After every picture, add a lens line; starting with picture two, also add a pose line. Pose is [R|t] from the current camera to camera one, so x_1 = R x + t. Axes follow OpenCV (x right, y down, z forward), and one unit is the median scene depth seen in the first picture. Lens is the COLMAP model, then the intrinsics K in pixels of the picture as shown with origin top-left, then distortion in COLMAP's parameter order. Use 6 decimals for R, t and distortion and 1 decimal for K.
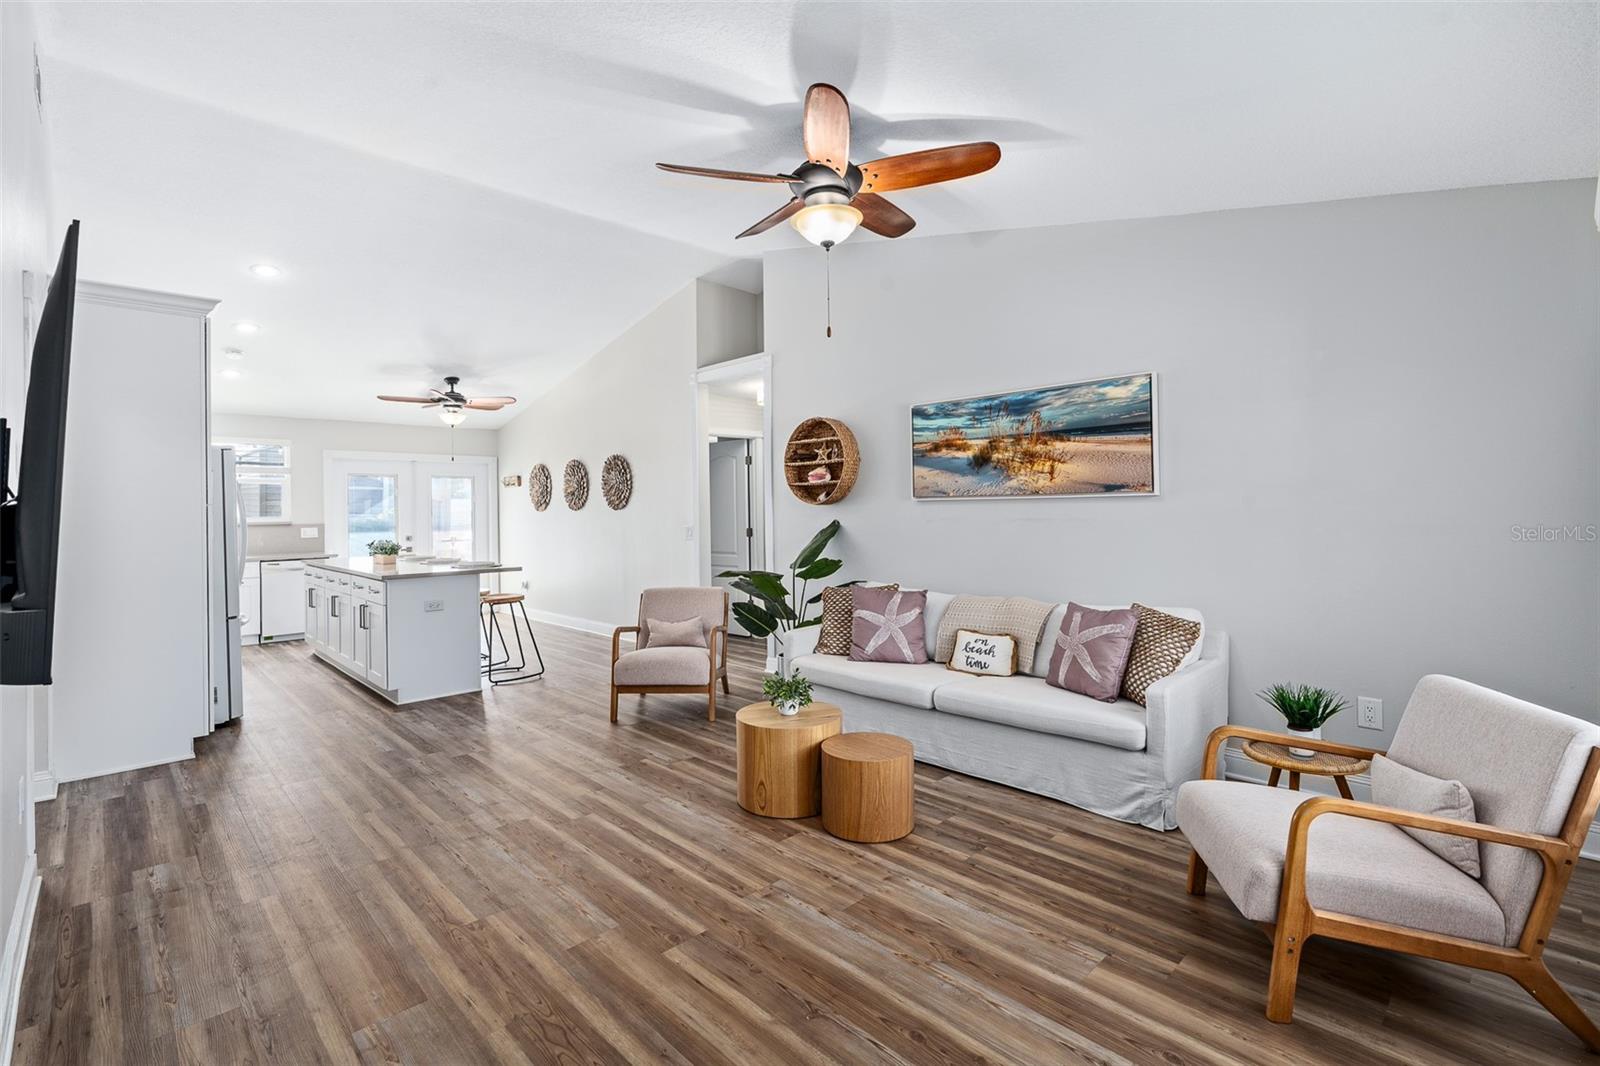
lens RADIAL K [[733.4, 0, 800.5], [0, 733.4, 501.4], [0, 0, 1]] dist [-0.002820, 0.001644]
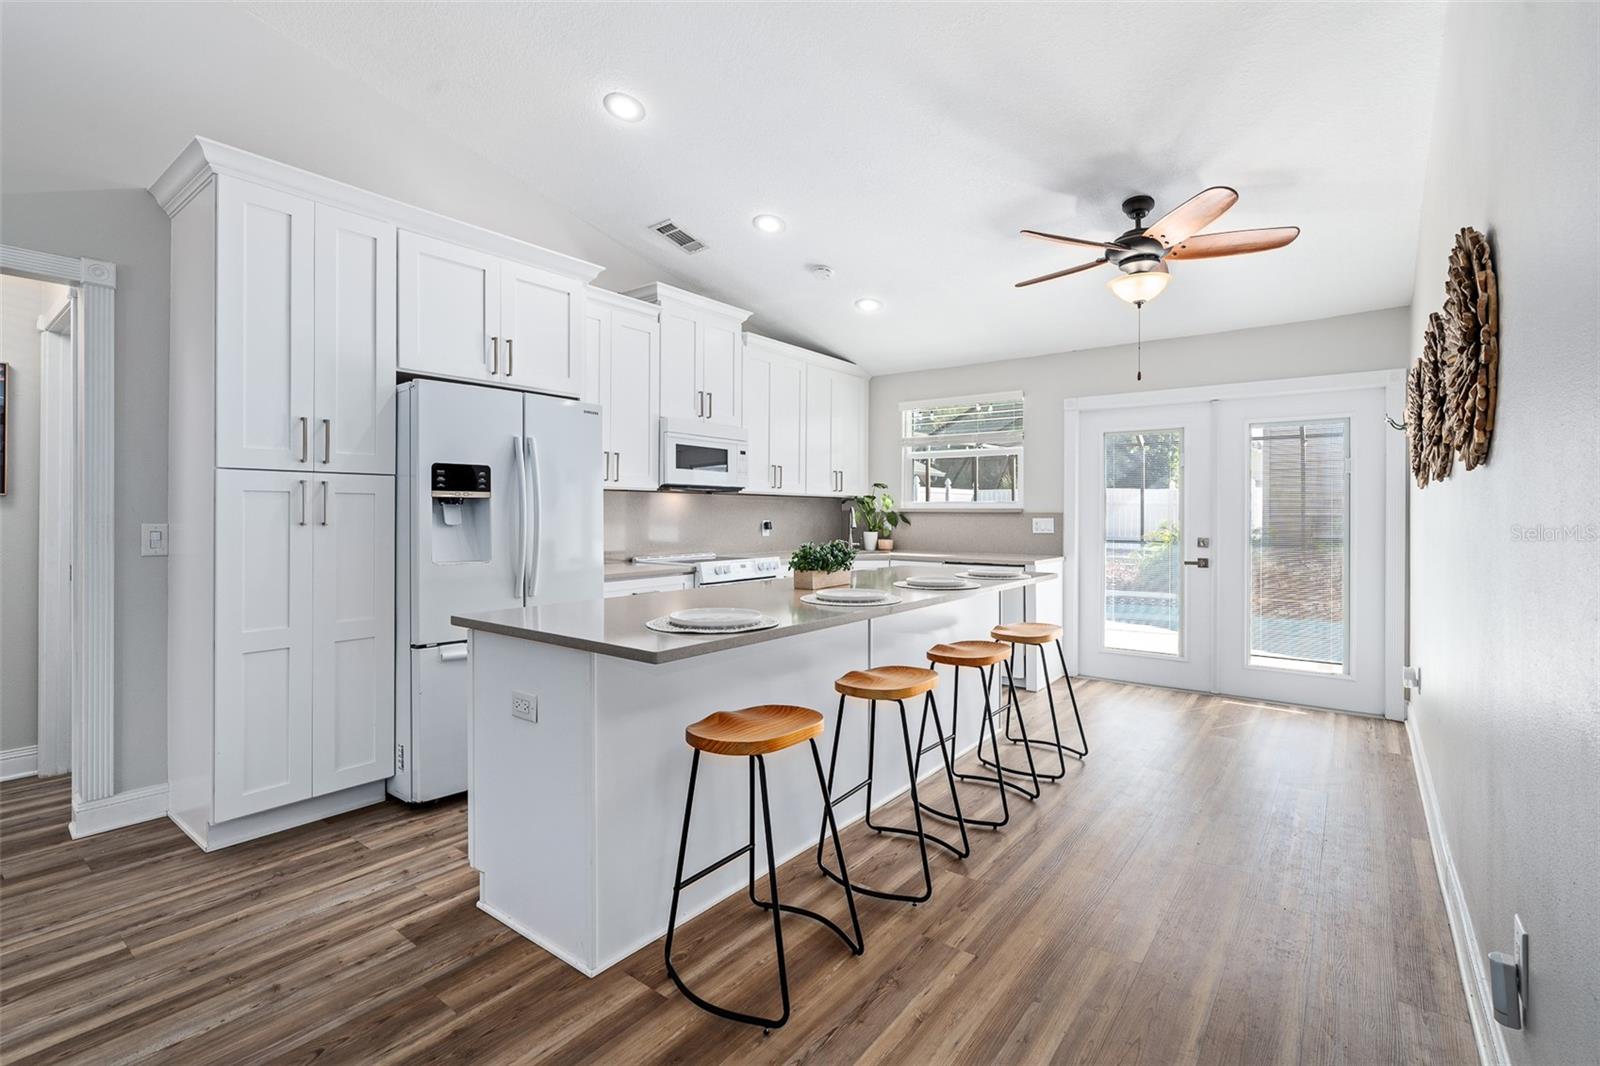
lens RADIAL K [[728.7, 0, 800.3], [0, 728.7, 511.4], [0, 0, 1]] dist [-0.006735, 0.000643]
pose [[0.150812, 0.012492, -0.988483, -0.110178], [0.009526, 0.999855, 0.014090, 0.040510], [0.988517, -0.011541, 0.150672, 1.530677]]
